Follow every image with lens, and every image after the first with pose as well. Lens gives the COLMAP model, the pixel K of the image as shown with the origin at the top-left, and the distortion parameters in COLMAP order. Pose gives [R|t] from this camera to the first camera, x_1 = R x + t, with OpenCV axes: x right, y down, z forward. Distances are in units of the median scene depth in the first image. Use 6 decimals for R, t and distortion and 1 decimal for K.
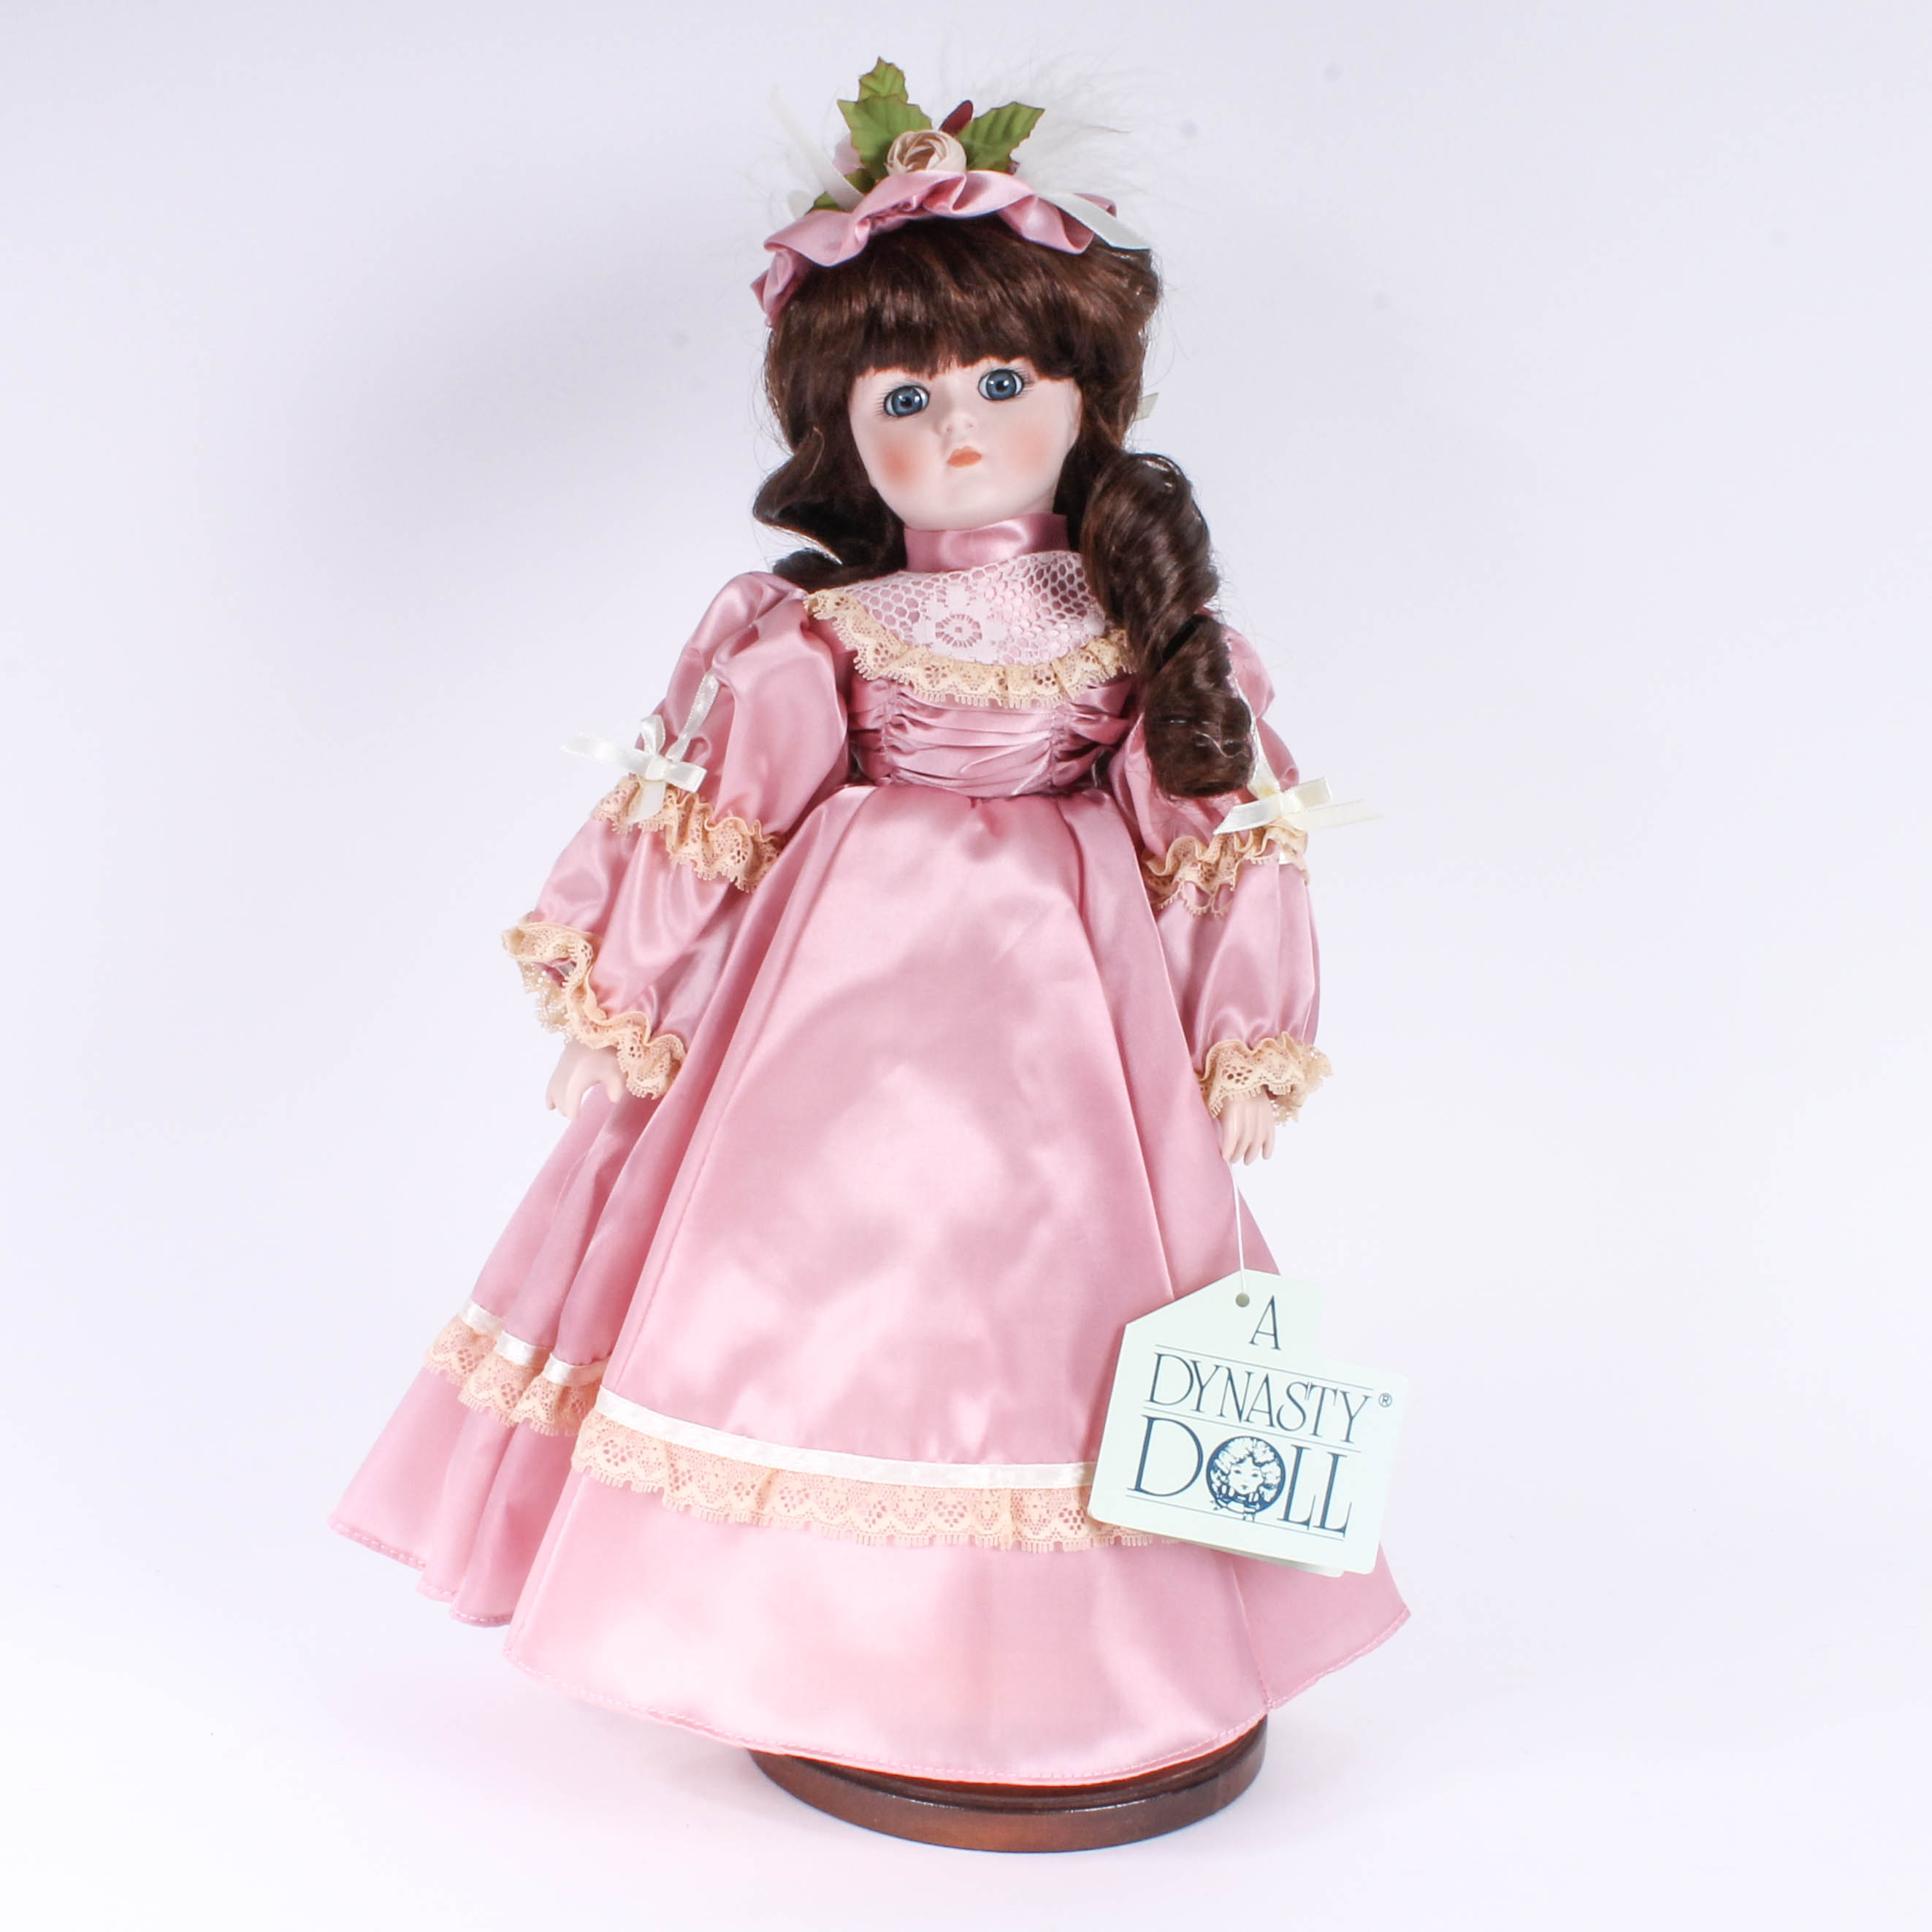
lens RADIAL K [[2791.2, 0, 966.0], [0, 2791.2, 966.0], [0, 0, 1]] dist [-0.104492, 0.017238]
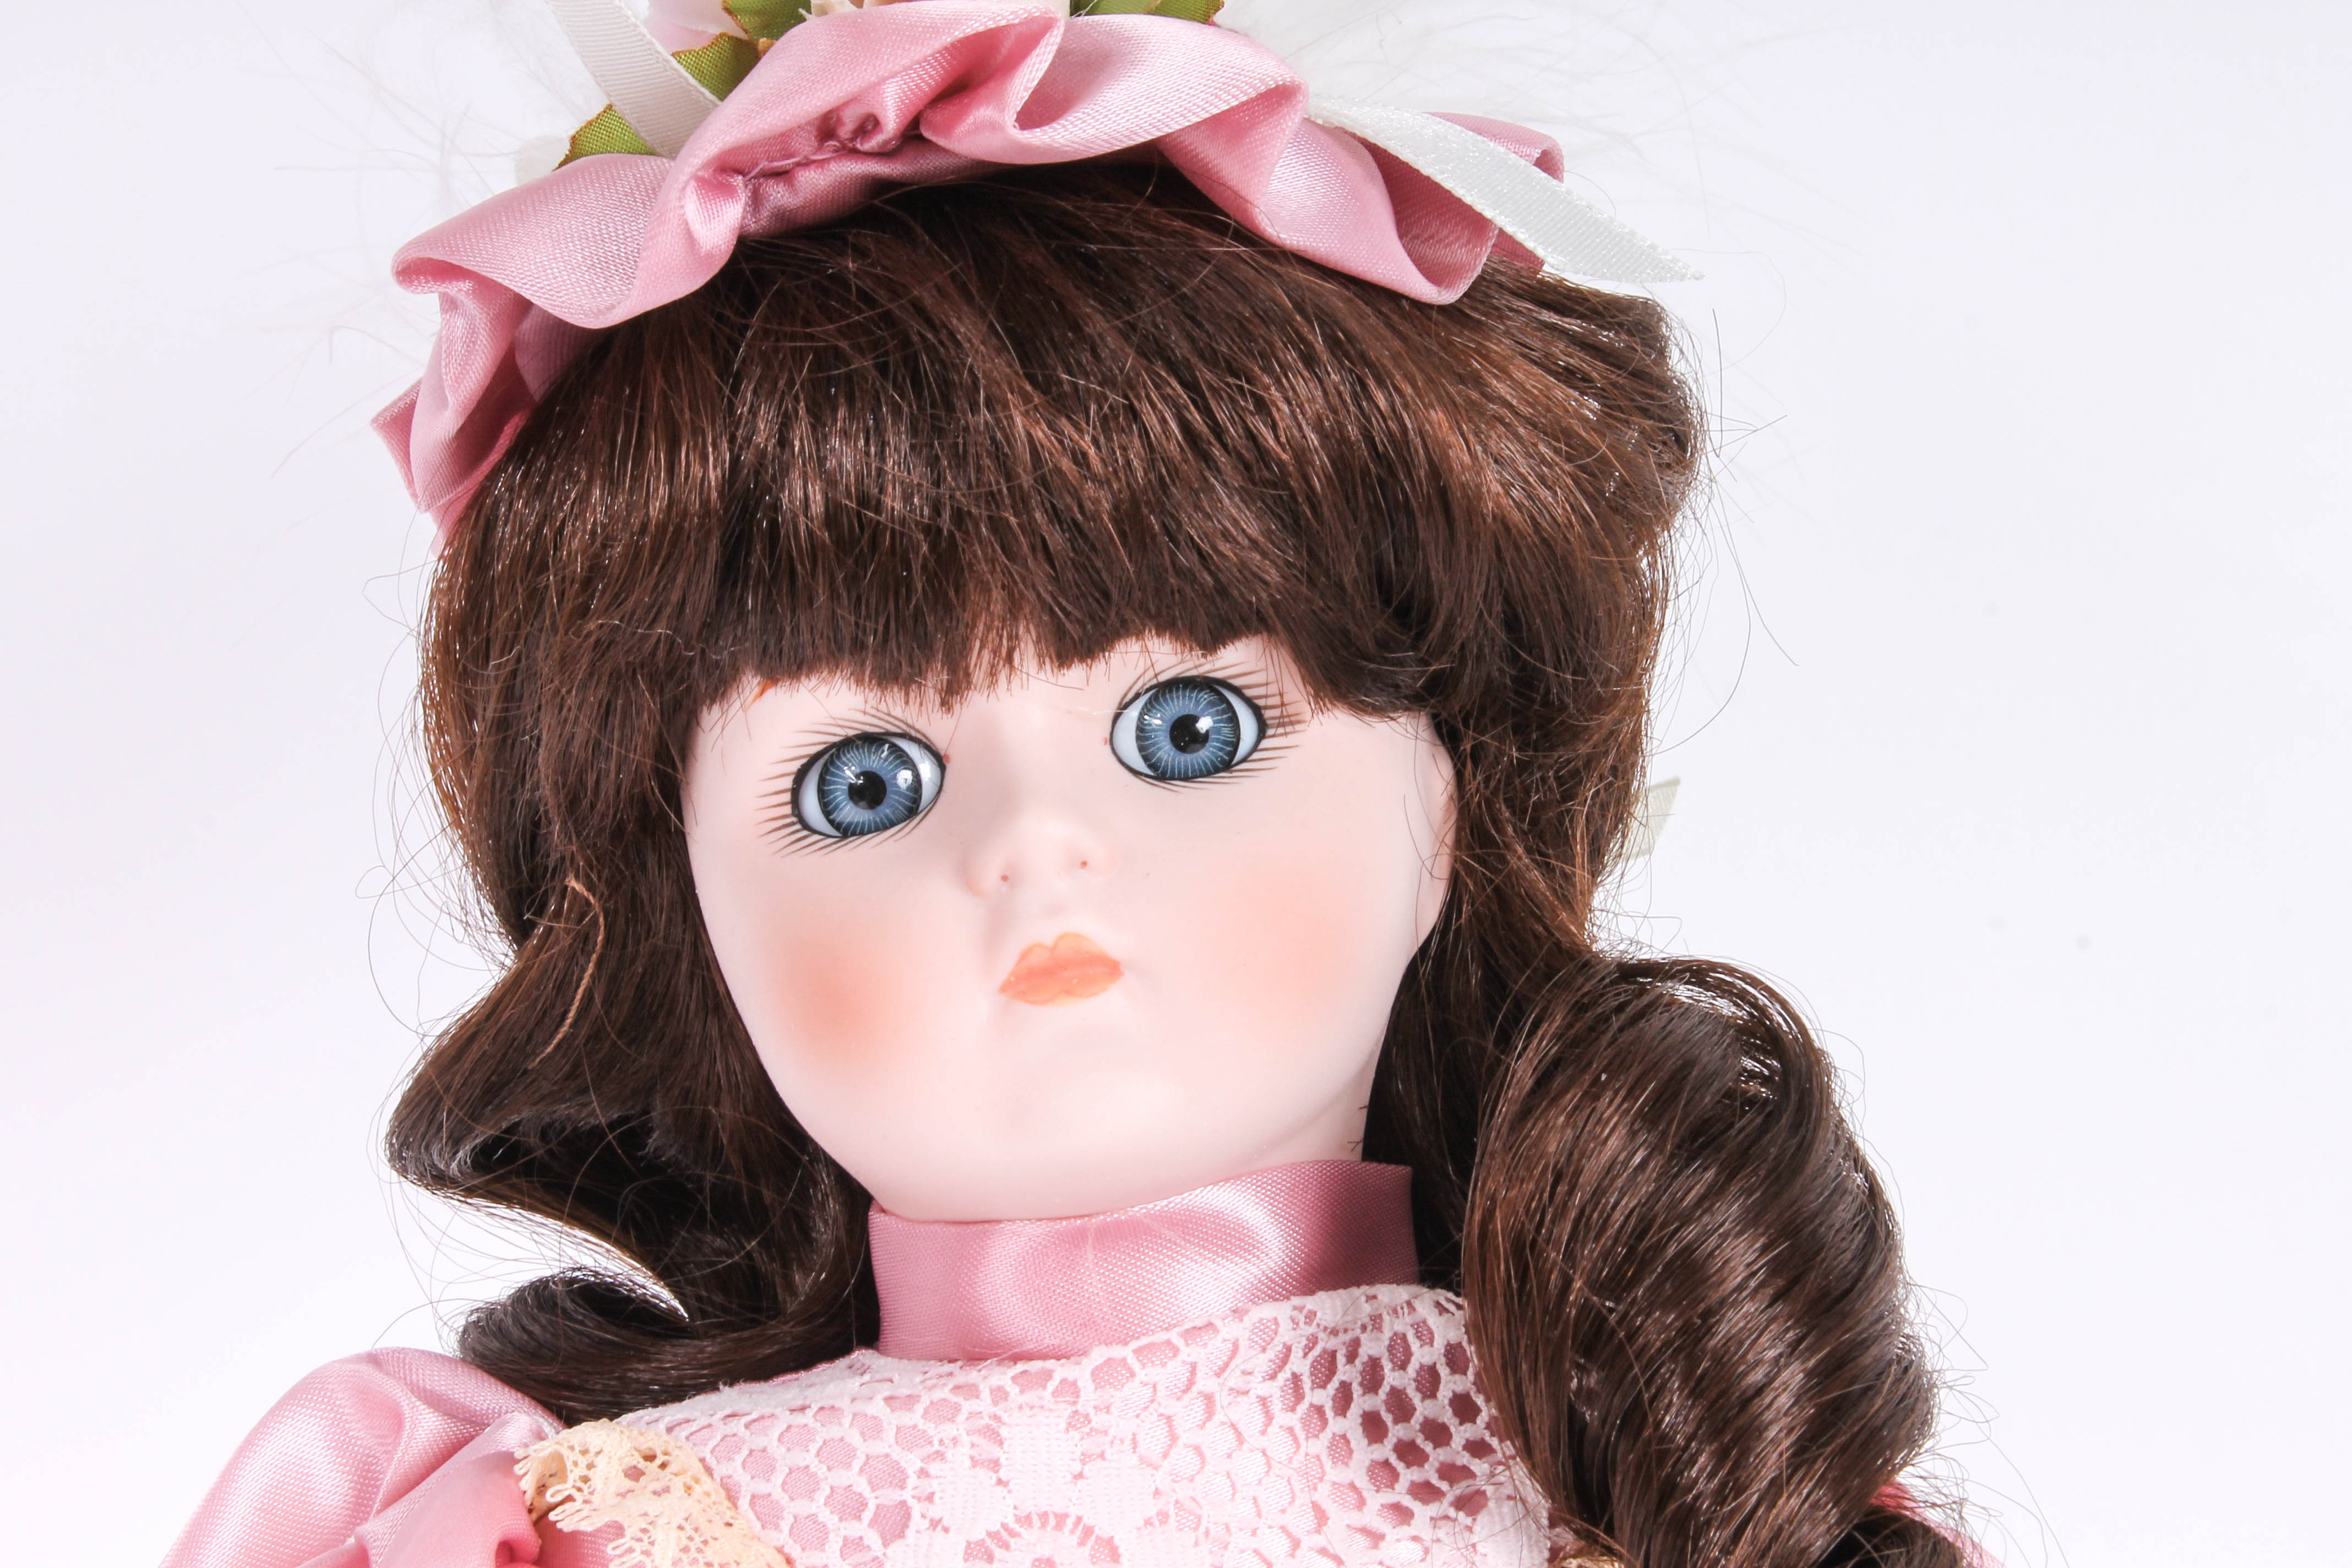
lens RADIAL K [[6163.6, 0, 1176.0], [0, 6163.6, 784.0], [0, 0, 1]] dist [0.320064, 0.004311]
pose [[0.999971, -0.002591, 0.007203, 0.006494], [0.004078, 0.976644, -0.214823, -0.061602], [-0.006478, 0.214846, 0.976626, 0.354624]]
